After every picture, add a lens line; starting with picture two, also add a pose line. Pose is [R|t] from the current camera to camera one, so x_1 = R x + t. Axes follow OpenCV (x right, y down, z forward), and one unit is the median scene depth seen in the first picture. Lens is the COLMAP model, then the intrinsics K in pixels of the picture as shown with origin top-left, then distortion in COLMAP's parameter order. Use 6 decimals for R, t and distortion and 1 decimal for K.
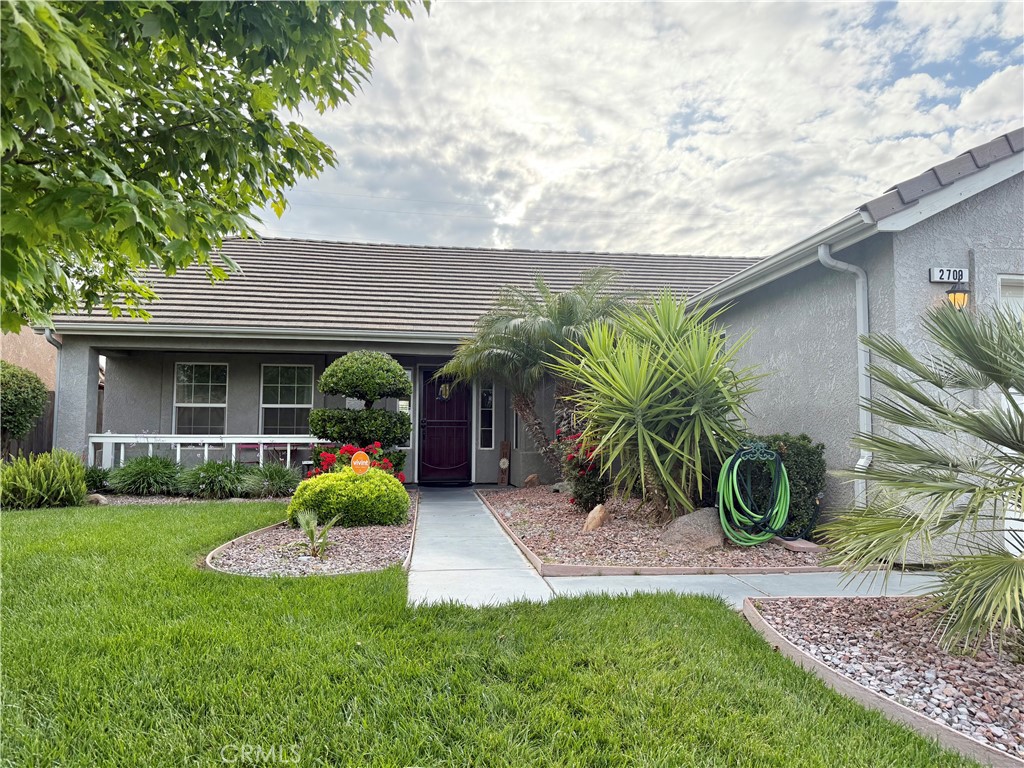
lens RADIAL K [[683.7, 0, 514.7], [0, 683.7, 384.7], [0, 0, 1]] dist [0.091473, -0.168581]
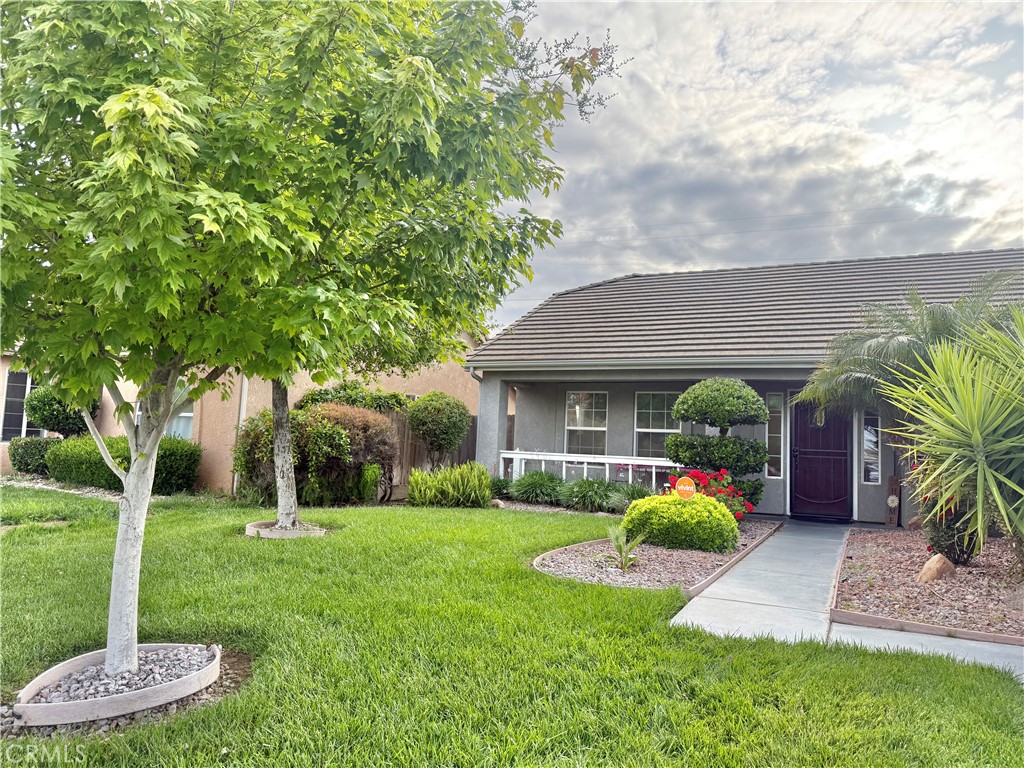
lens RADIAL K [[683.7, 0, 514.7], [0, 683.7, 384.7], [0, 0, 1]] dist [0.091473, -0.168581]
pose [[0.830934, -0.019278, -0.556037, 0.100912], [0.000102, 0.999405, -0.034497, -0.004724], [0.556371, 0.028608, 0.830442, -0.010582]]
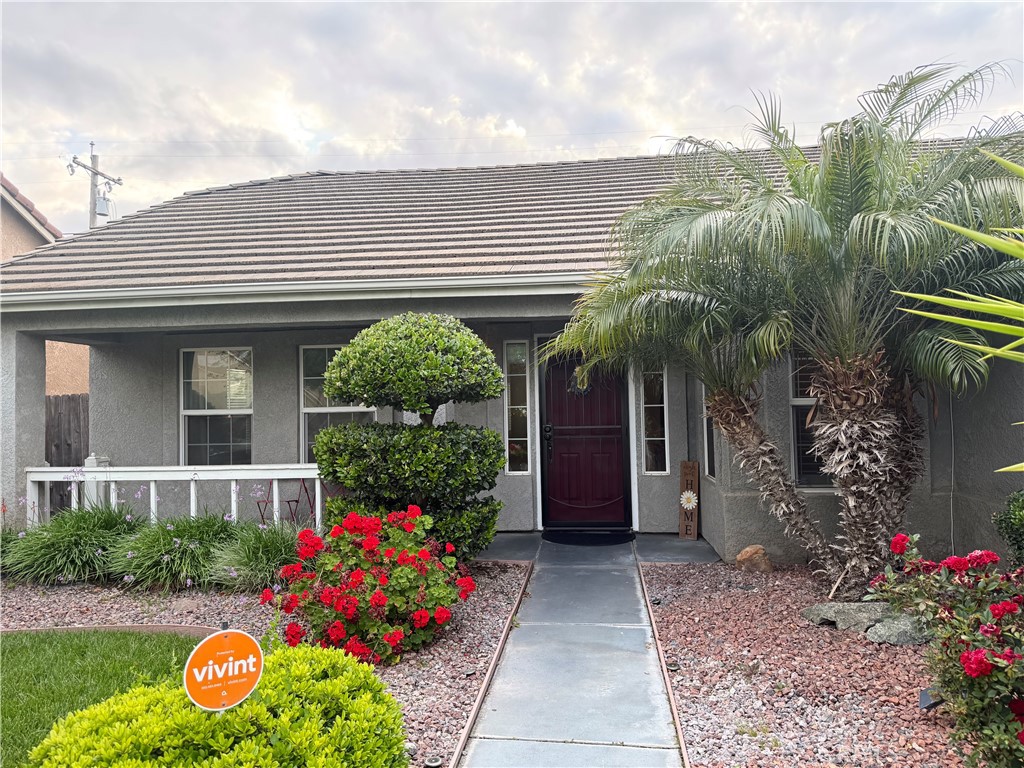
lens RADIAL K [[711.6, 0, 512.0], [0, 711.6, 384.0], [0, 0, 1]] dist [0.091406, -0.129847]
pose [[0.969468, -0.032785, -0.243016, -0.013384], [0.042657, 0.998460, 0.035472, -0.012468], [0.241479, -0.044755, 0.969374, 0.507910]]
